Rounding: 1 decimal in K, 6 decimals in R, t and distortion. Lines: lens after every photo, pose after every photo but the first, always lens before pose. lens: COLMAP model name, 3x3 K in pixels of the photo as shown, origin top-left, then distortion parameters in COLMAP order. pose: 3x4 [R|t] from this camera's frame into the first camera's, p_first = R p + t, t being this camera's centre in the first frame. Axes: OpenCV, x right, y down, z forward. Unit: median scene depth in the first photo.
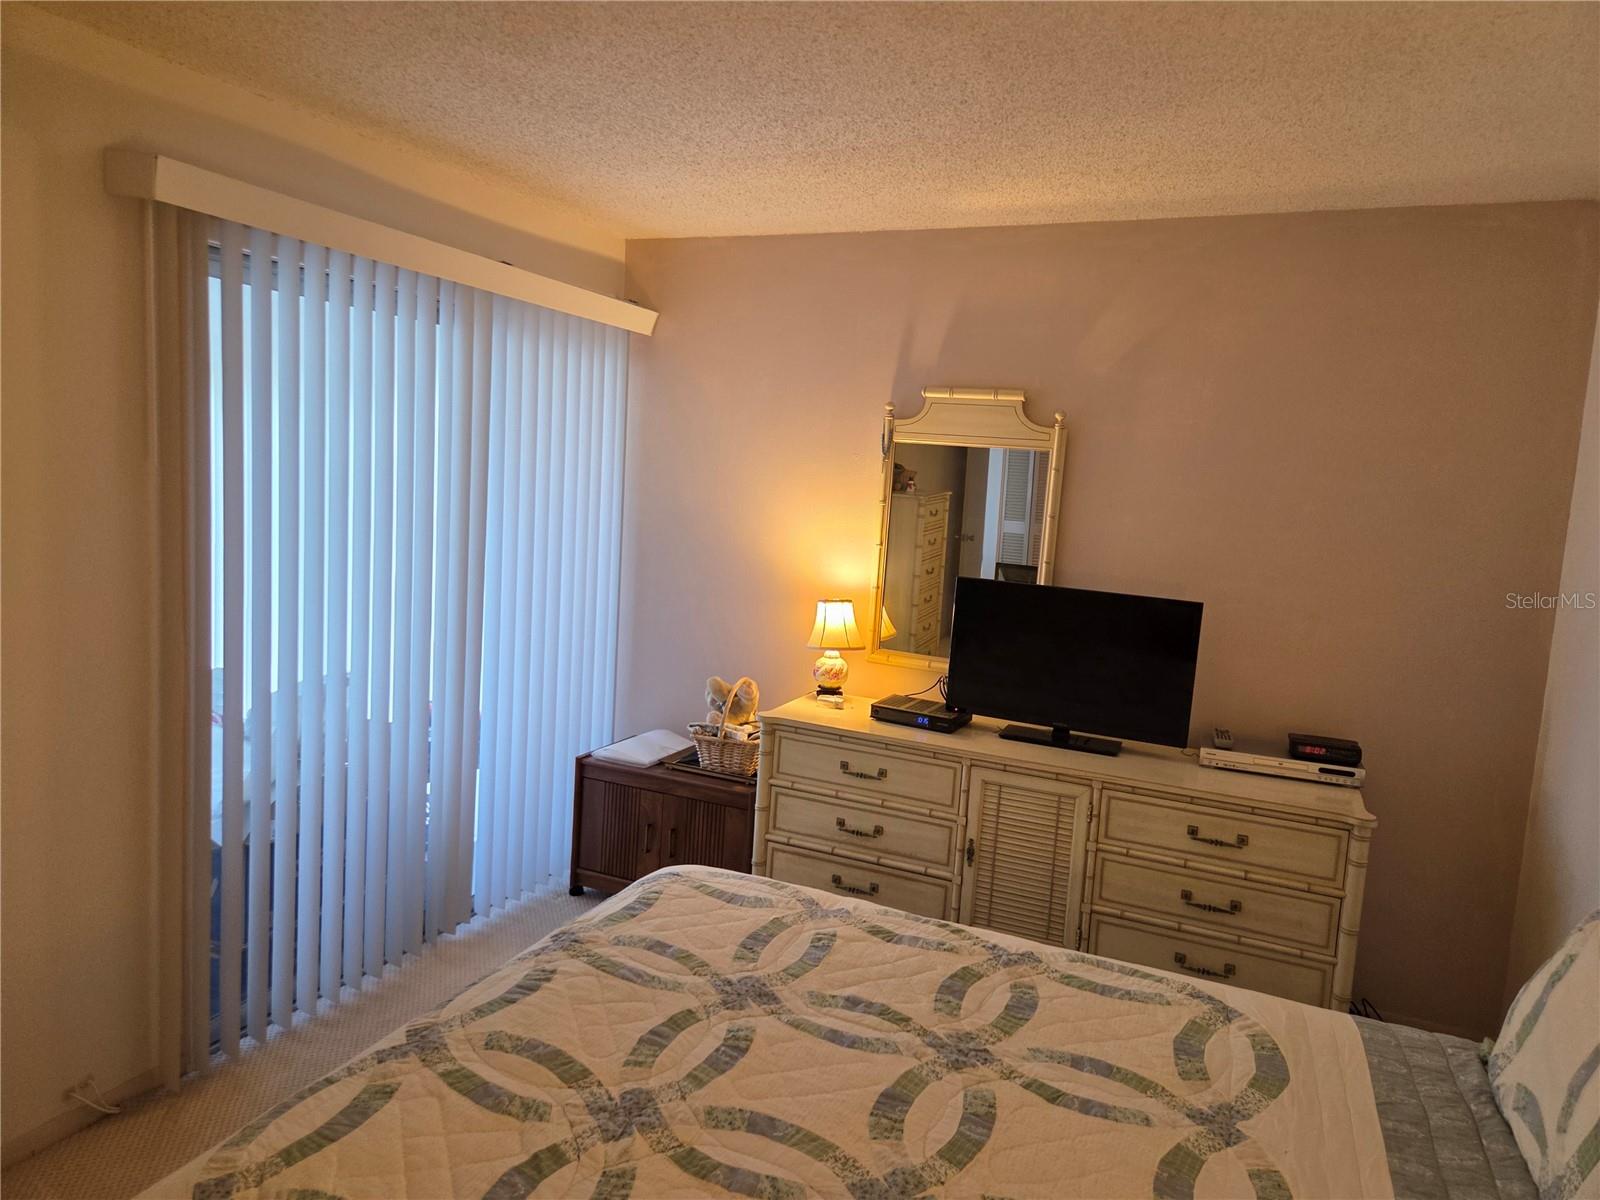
lens RADIAL K [[1071.3, 0, 812.2], [0, 1071.3, 567.1], [0, 0, 1]] dist [0.077055, -0.056192]
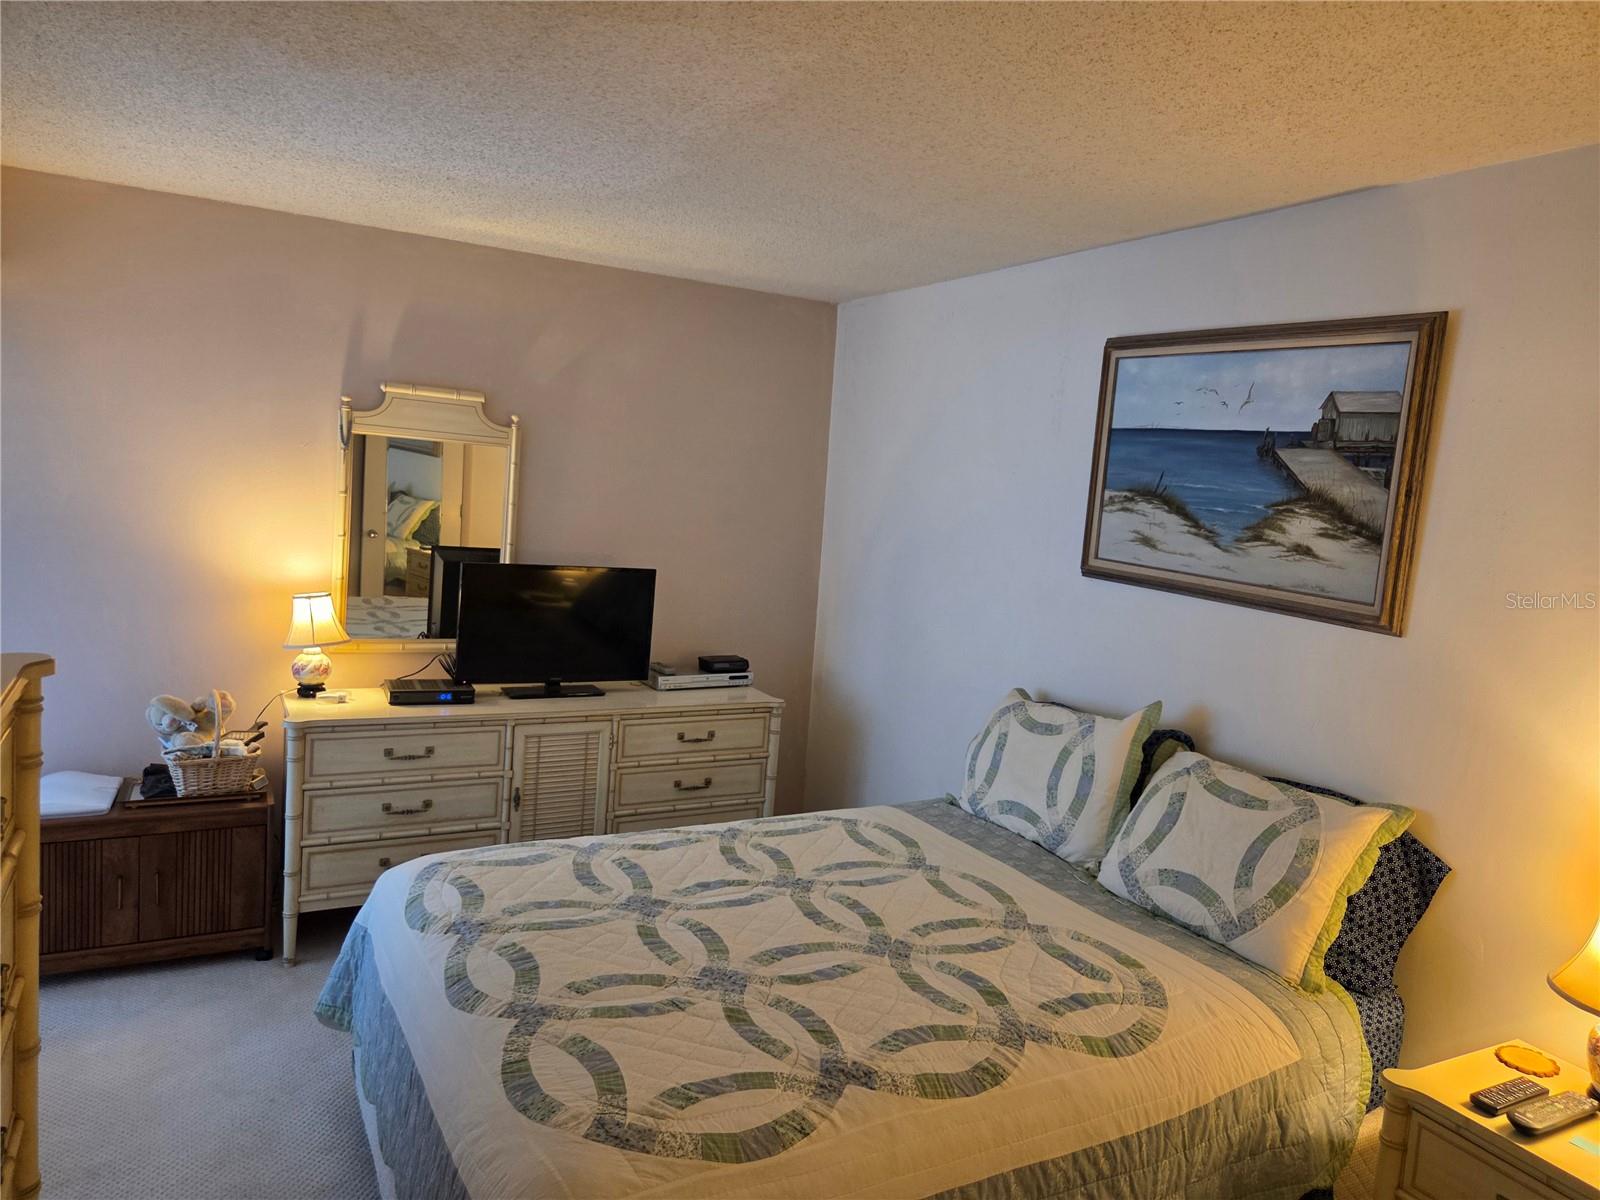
lens RADIAL K [[1071.3, 0, 812.2], [0, 1071.3, 567.1], [0, 0, 1]] dist [0.077055, -0.056192]
pose [[0.612438, -0.078808, 0.786580, -0.564335], [0.038233, 0.996807, 0.070103, -0.055251], [-0.789593, -0.012860, 0.613496, 0.037390]]
